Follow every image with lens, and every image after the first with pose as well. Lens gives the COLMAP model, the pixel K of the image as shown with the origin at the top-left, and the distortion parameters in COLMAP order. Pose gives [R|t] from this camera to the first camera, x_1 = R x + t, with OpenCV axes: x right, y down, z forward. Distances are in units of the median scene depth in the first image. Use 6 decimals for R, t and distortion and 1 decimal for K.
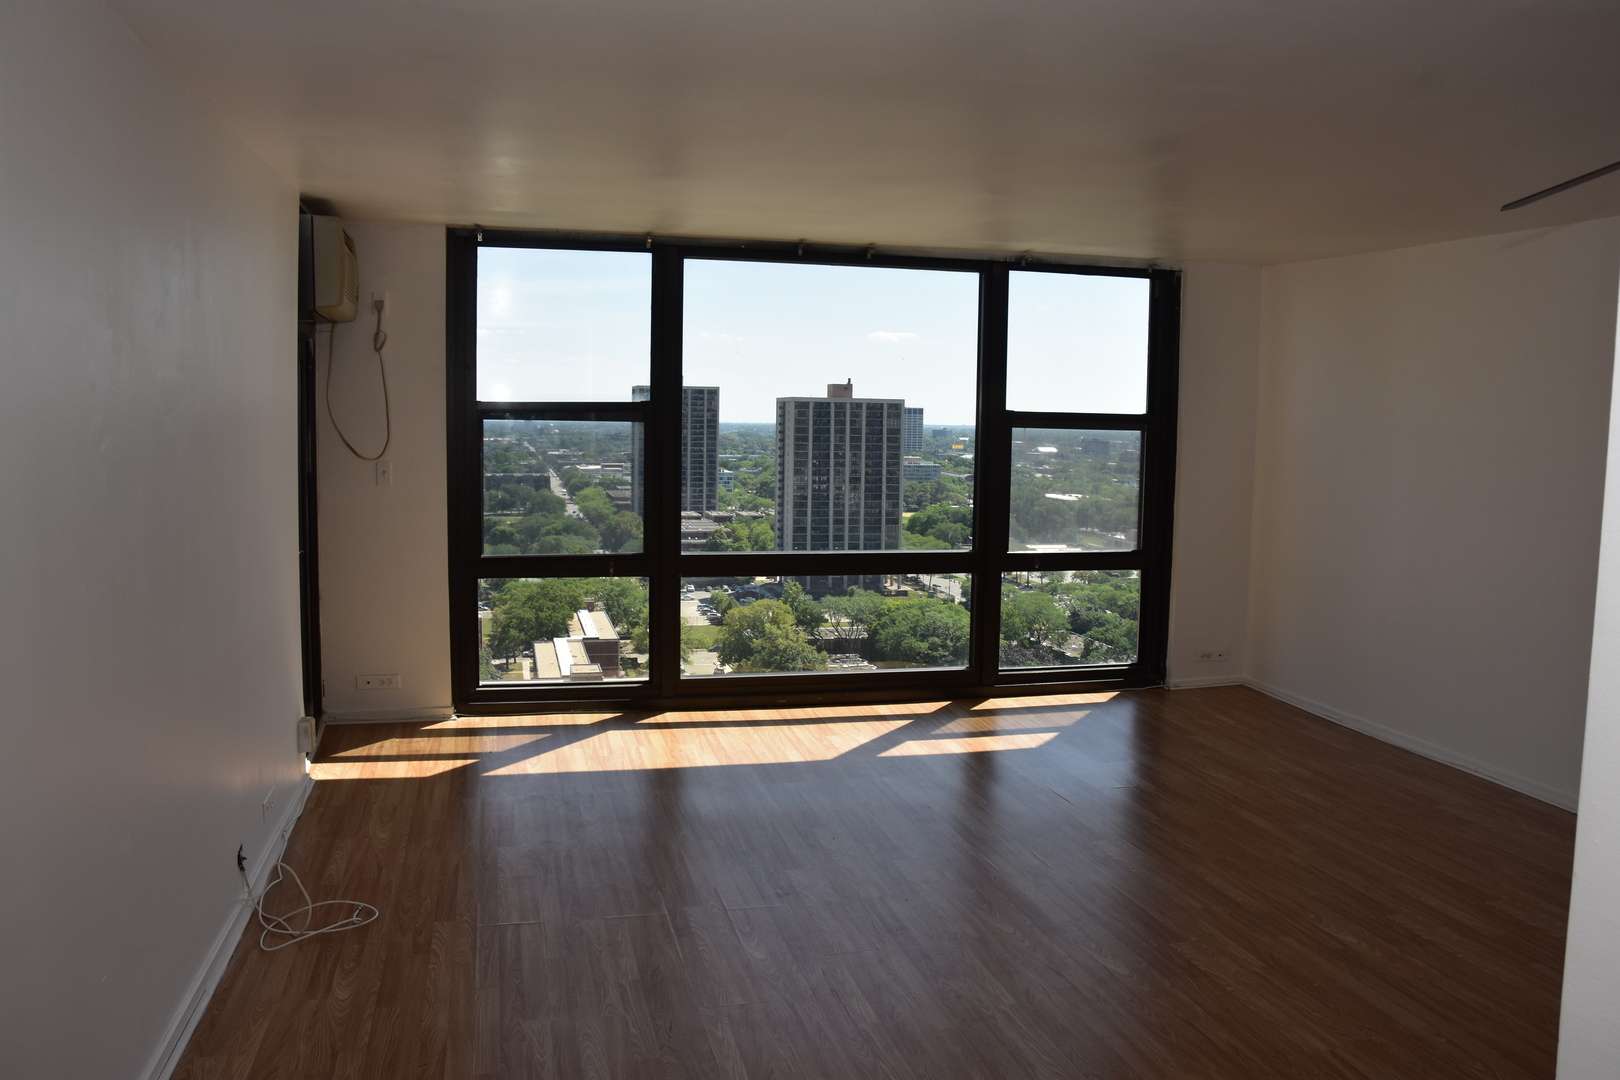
lens RADIAL K [[1258.3, 0, 807.4], [0, 1258.3, 568.5], [0, 0, 1]] dist [-0.166060, 0.144969]
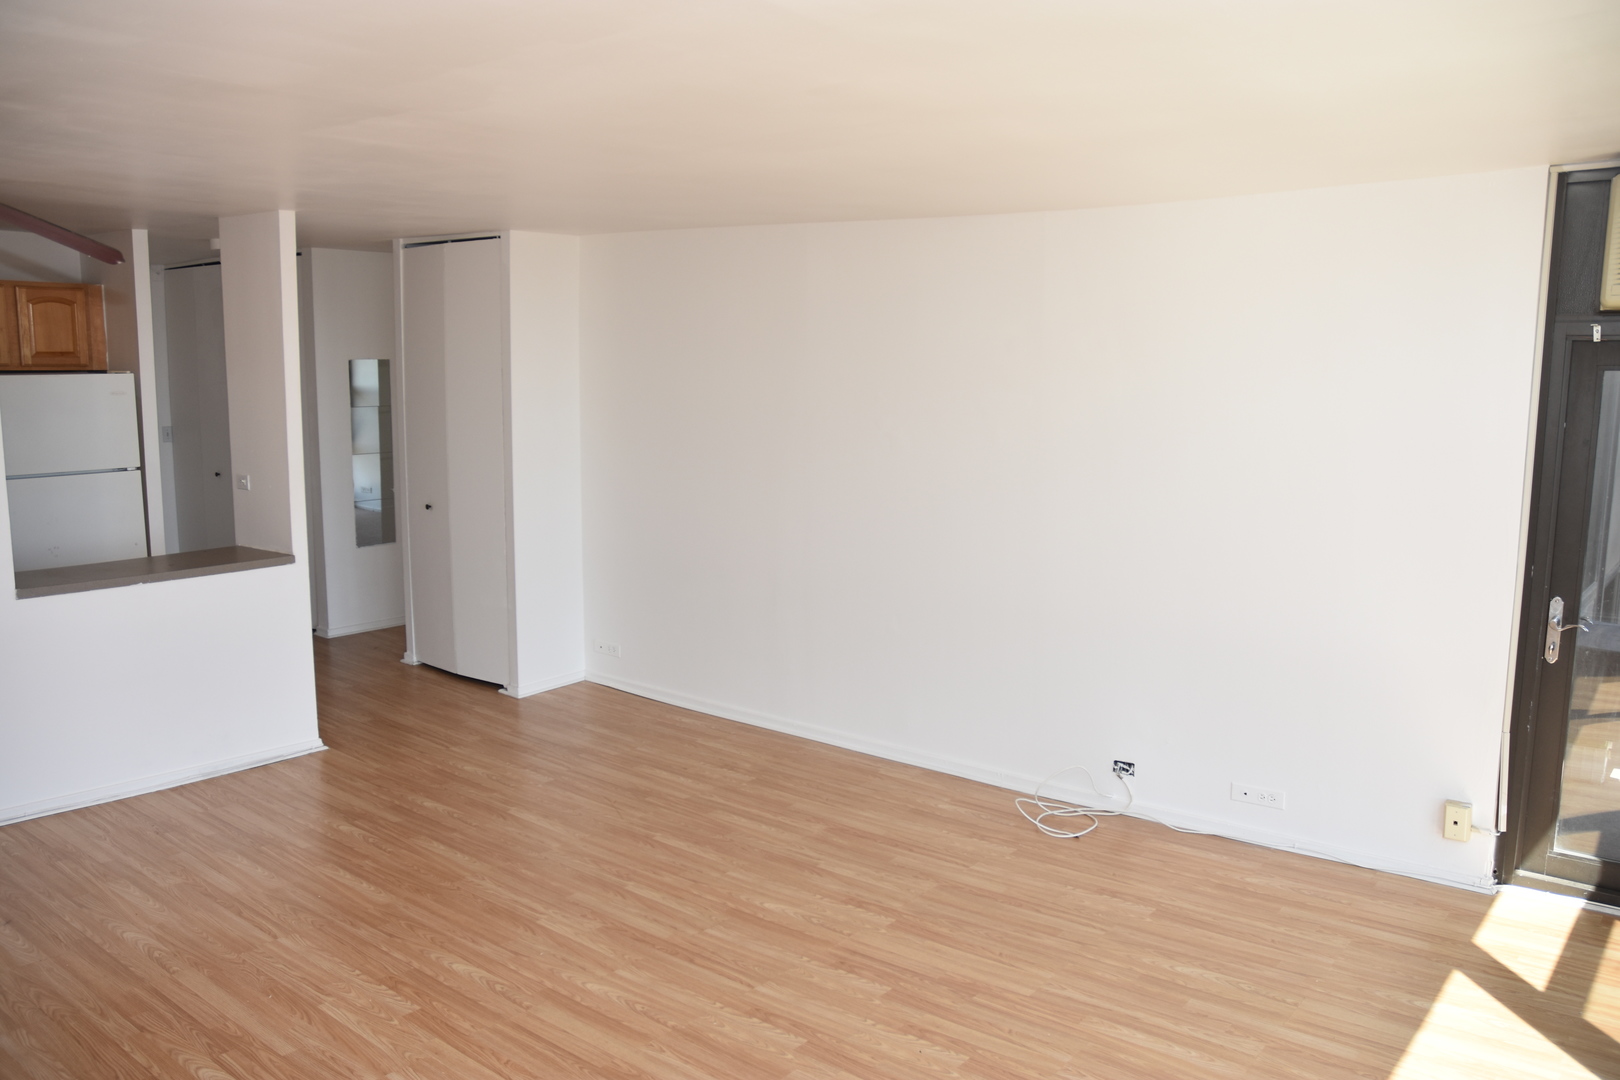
lens RADIAL K [[1258.3, 0, 807.6], [0, 1258.3, 544.5], [0, 0, 1]] dist [-0.166060, 0.144969]
pose [[-0.796443, 0.068665, -0.600803, 0.351593], [-0.088240, 0.969701, 0.227800, -0.160987], [0.598241, 0.234445, -0.766253, 1.069201]]
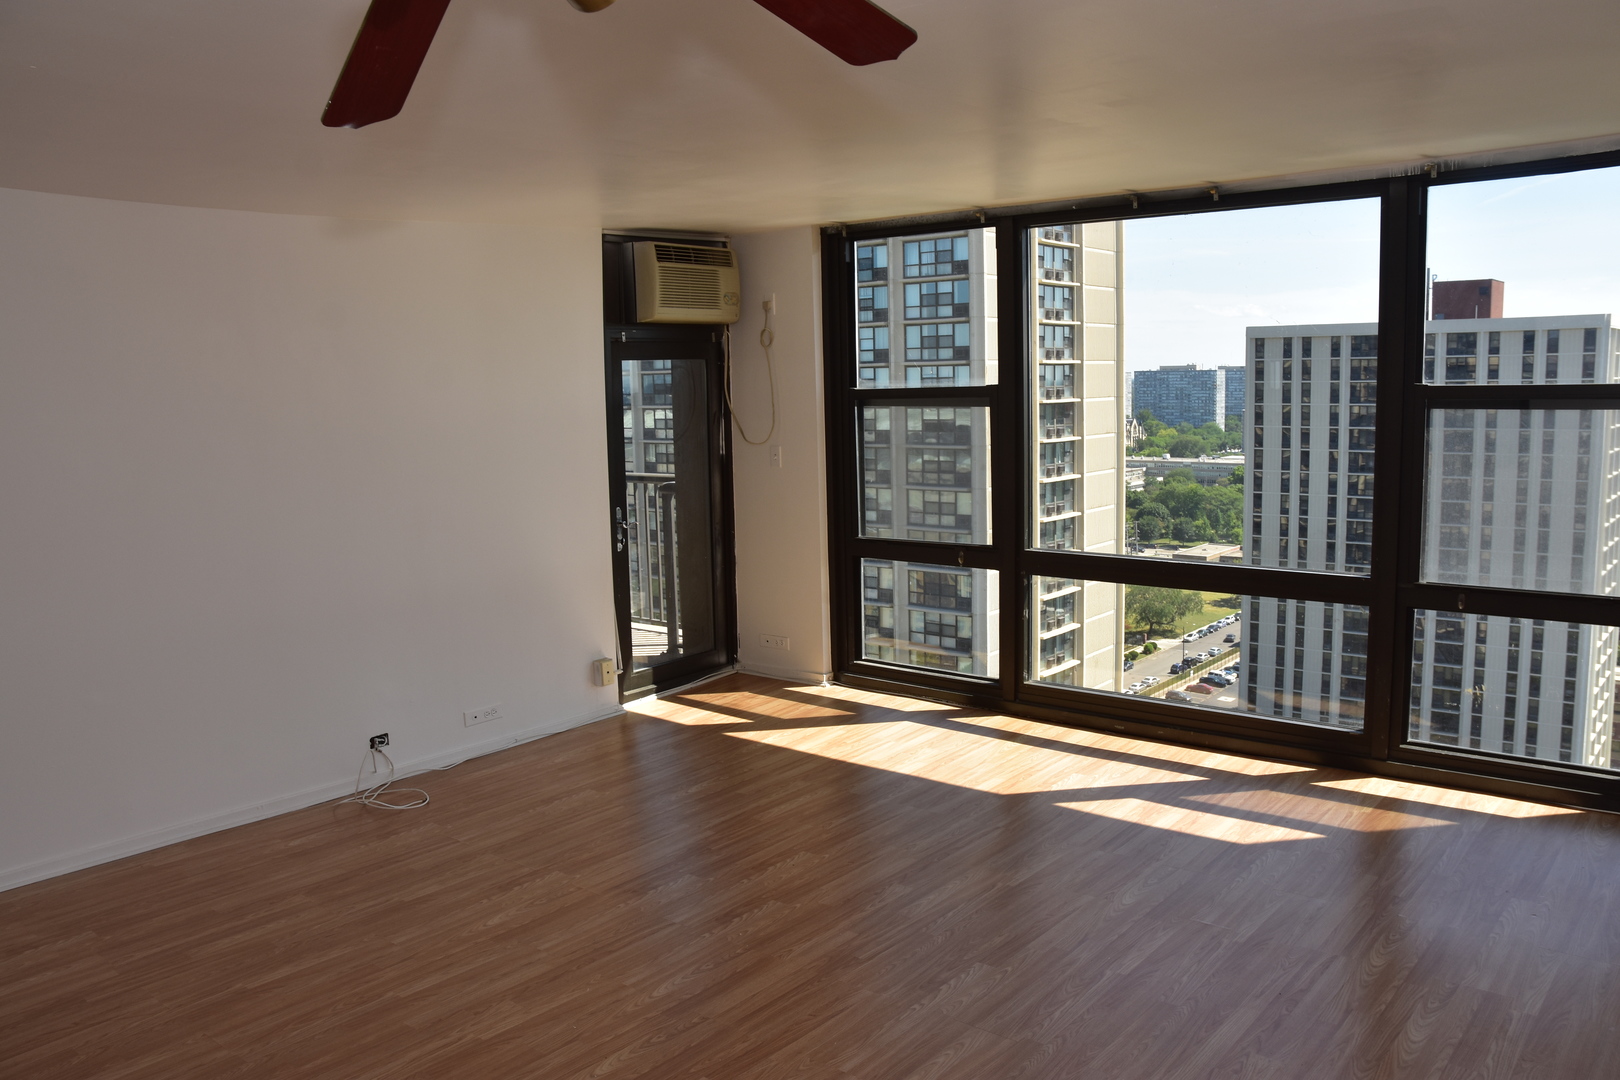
lens RADIAL K [[1258.3, 0, 801.8], [0, 1258.3, 541.4], [0, 0, 1]] dist [-0.166060, 0.144969]
pose [[0.587953, 0.073692, -0.805532, 0.567847], [-0.062373, 0.997007, 0.045683, -0.051326], [0.806487, 0.023384, 0.590789, 0.336513]]
